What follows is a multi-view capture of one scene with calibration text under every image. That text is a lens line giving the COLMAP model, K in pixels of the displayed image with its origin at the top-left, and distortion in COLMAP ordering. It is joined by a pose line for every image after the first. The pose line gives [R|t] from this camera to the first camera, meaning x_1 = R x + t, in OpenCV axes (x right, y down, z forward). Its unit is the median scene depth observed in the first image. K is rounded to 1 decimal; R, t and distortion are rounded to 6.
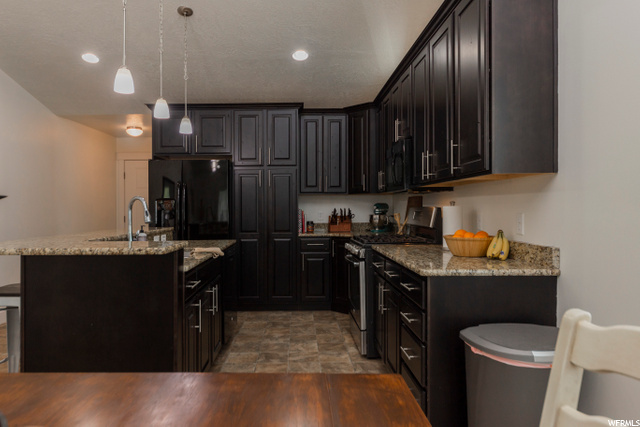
lens RADIAL K [[451.2, 0, 290.9], [0, 451.2, 215.7], [0, 0, 1]] dist [0.027381, 0.000455]
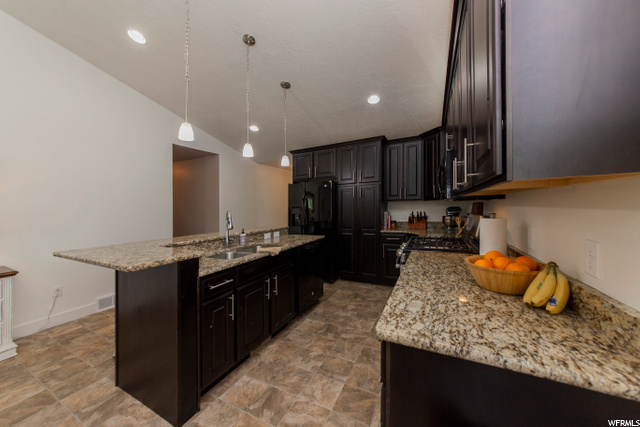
lens RADIAL K [[228.5, 0, 317.0], [0, 228.5, 210.8], [0, 0, 1]] dist [0.004199, 0.002457]
pose [[0.891949, -0.008019, -0.452064, 0.166282], [0.011642, 0.999919, 0.005233, -0.027332], [0.451985, -0.009930, 0.891970, 0.293944]]
